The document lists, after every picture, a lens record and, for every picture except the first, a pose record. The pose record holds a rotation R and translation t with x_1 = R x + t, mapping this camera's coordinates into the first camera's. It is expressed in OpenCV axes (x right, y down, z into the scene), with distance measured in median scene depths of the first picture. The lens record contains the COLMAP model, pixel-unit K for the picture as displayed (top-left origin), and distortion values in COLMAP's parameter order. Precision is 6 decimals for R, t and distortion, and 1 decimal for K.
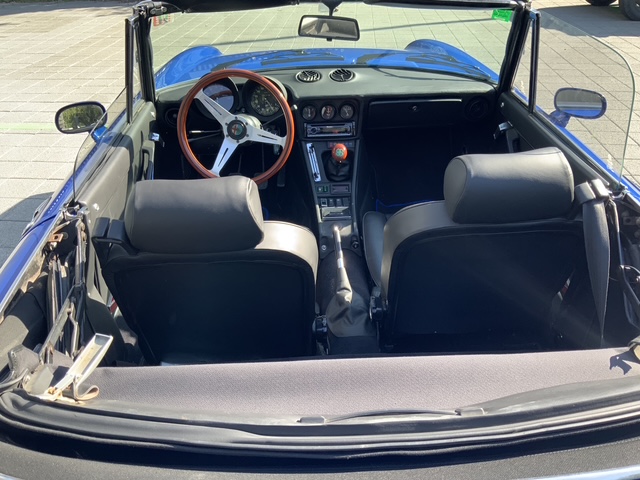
lens RADIAL K [[532.6, 0, 307.1], [0, 532.6, 257.0], [0, 0, 1]] dist [0.038719, -0.087432]
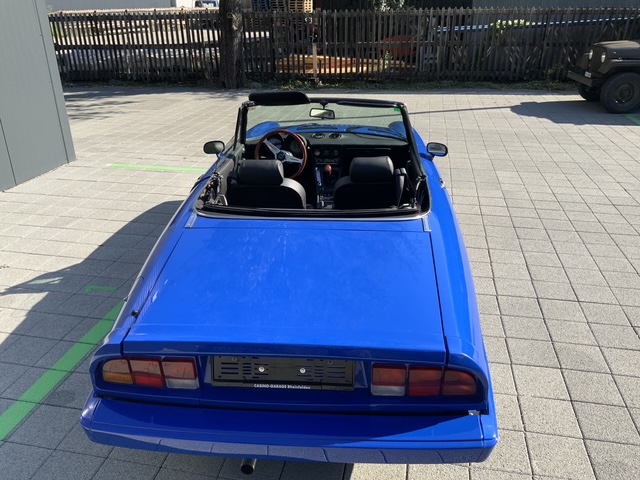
lens RADIAL K [[532.6, 0, 320.3], [0, 532.6, 242.8], [0, 0, 1]] dist [0.038719, -0.087432]
pose [[0.995099, 0.050542, -0.084991, 0.216612], [-0.063758, 0.984928, -0.160788, 0.421870], [0.075583, 0.165418, 0.983323, -1.010387]]
